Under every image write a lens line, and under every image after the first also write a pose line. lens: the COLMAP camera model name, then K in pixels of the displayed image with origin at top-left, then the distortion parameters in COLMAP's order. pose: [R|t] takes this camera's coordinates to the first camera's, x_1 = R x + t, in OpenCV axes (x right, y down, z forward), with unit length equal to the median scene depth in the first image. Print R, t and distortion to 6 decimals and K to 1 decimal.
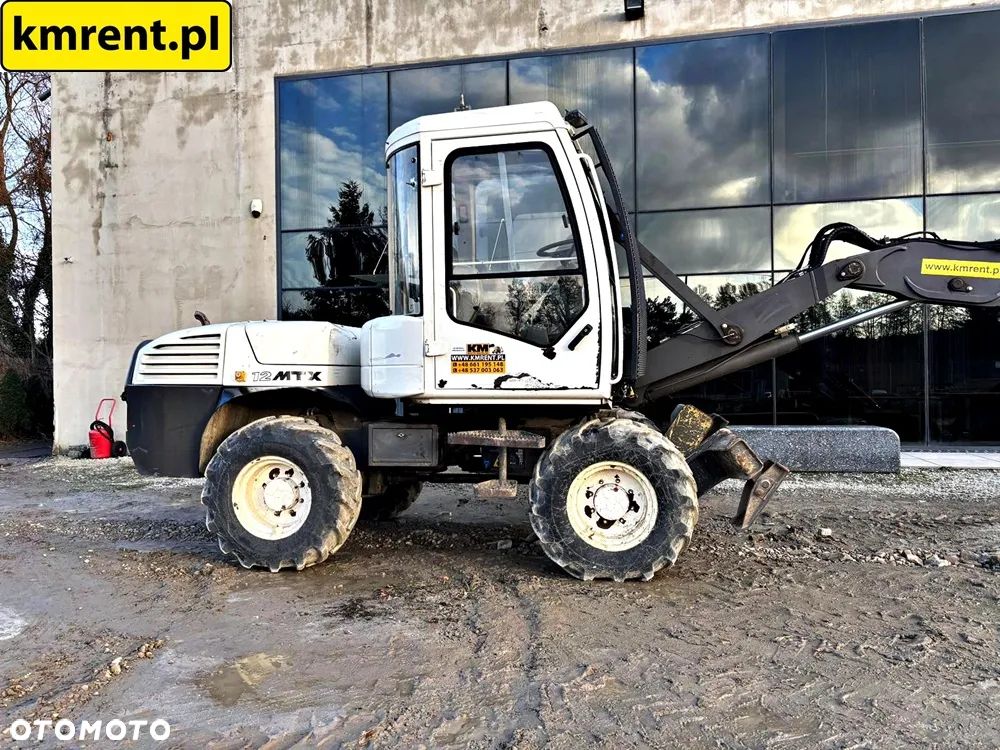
lens RADIAL K [[752.7, 0, 498.7], [0, 752.7, 376.6], [0, 0, 1]] dist [0.055611, -0.061174]
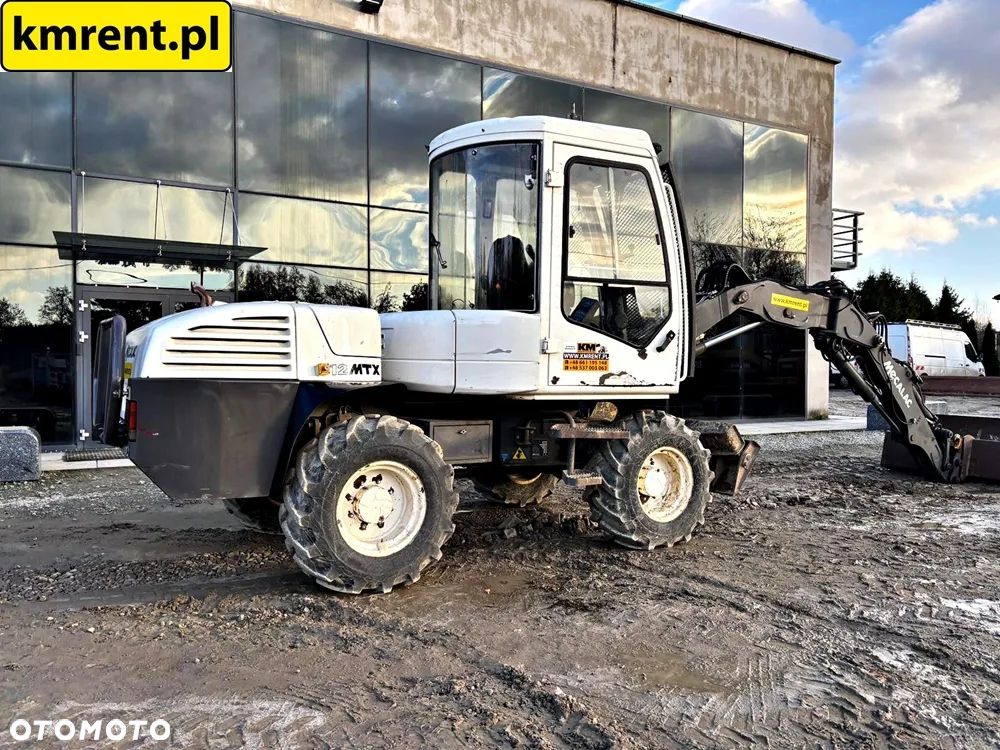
lens RADIAL K [[752.7, 0, 498.7], [0, 752.7, 376.6], [0, 0, 1]] dist [0.055611, -0.061174]
pose [[0.765109, 0.006707, 0.643866, -0.714709], [-0.018130, 0.999774, 0.011129, -0.005141], [-0.643645, -0.020188, 0.765058, 0.231754]]
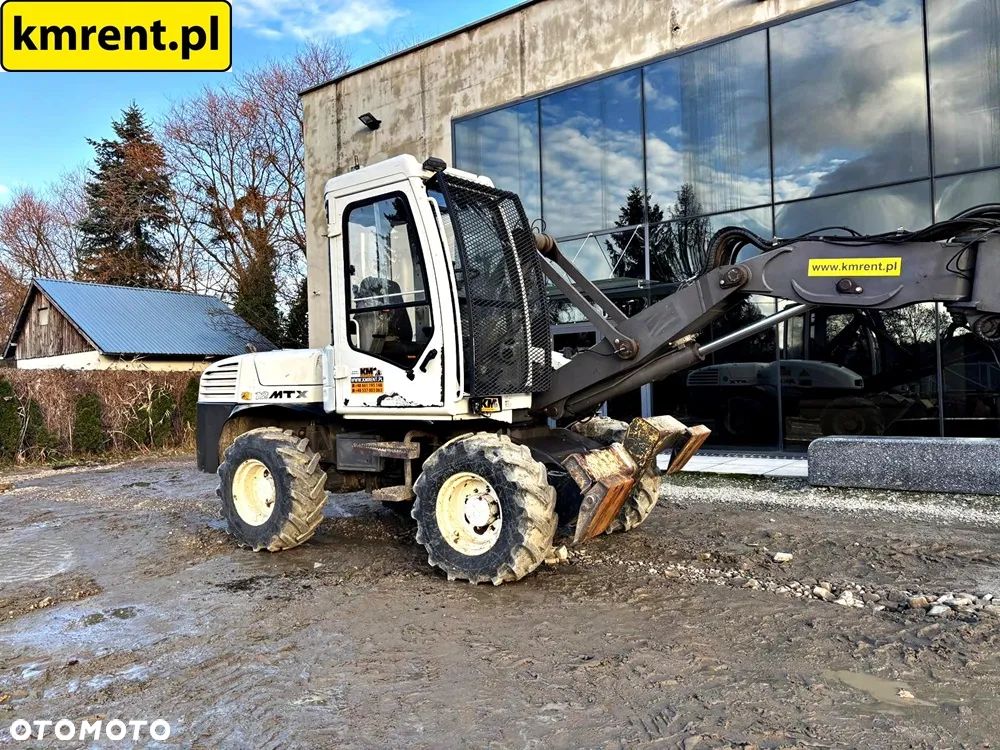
lens RADIAL K [[755.5, 0, 506.3], [0, 755.5, 365.6], [0, 0, 1]] dist [0.049436, -0.048591]
pose [[0.905493, -0.025962, -0.423566, 0.585310], [0.021167, 0.999648, -0.016022, -0.020769], [0.423833, 0.005542, 0.905723, 0.028068]]
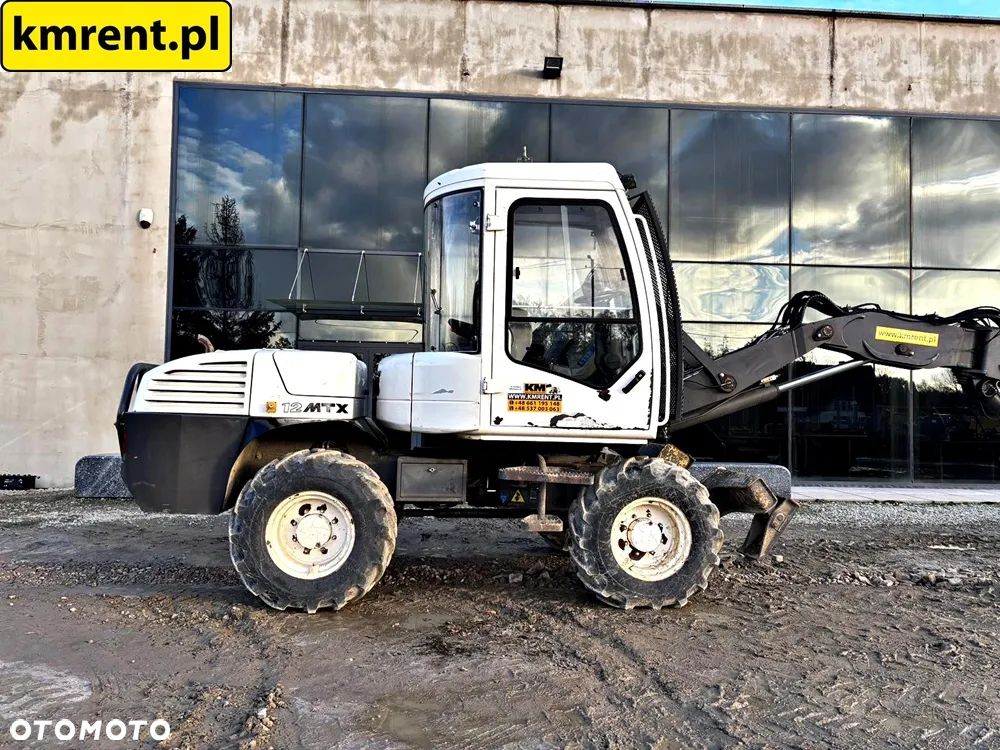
lens RADIAL K [[753.9, 0, 508.4], [0, 753.9, 376.3], [0, 0, 1]] dist [0.059216, -0.069400]
pose [[0.965198, 0.040619, 0.258345, -0.295202], [-0.030176, 0.998564, -0.044264, -0.005604], [-0.259772, 0.034928, 0.965038, -0.000942]]
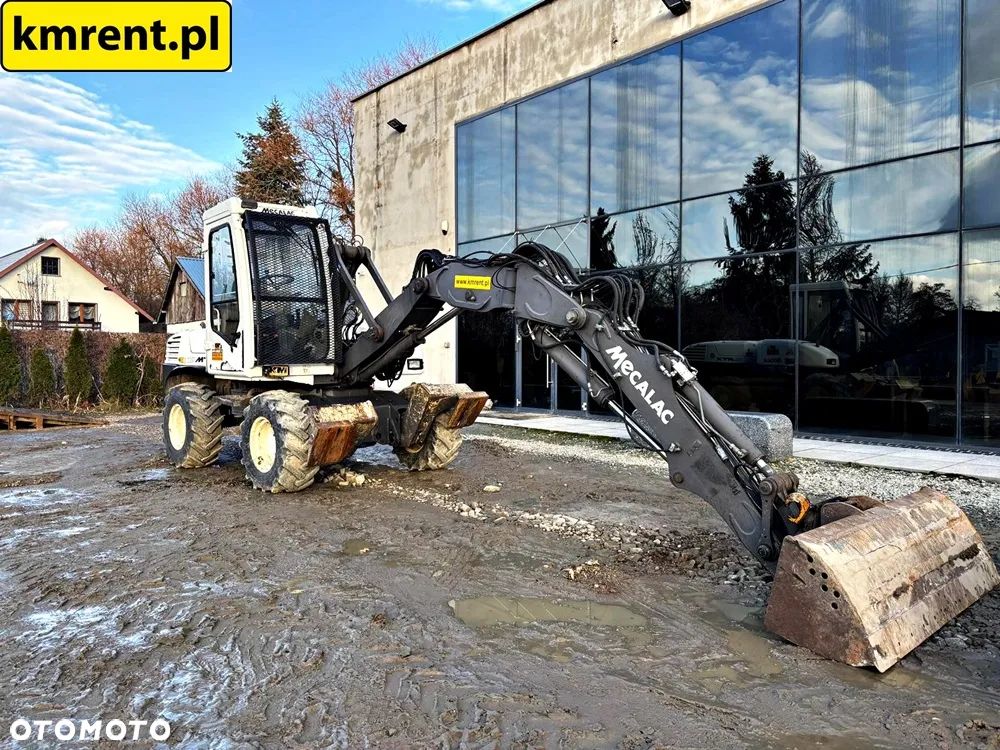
lens RADIAL K [[755.8, 0, 502.5], [0, 755.8, 369.0], [0, 0, 1]] dist [0.047686, -0.057520]
pose [[0.789830, 0.019521, -0.613015, 1.346981], [-0.002173, 0.999576, 0.029030, -0.032143], [0.613322, -0.021597, 0.789537, 0.037867]]
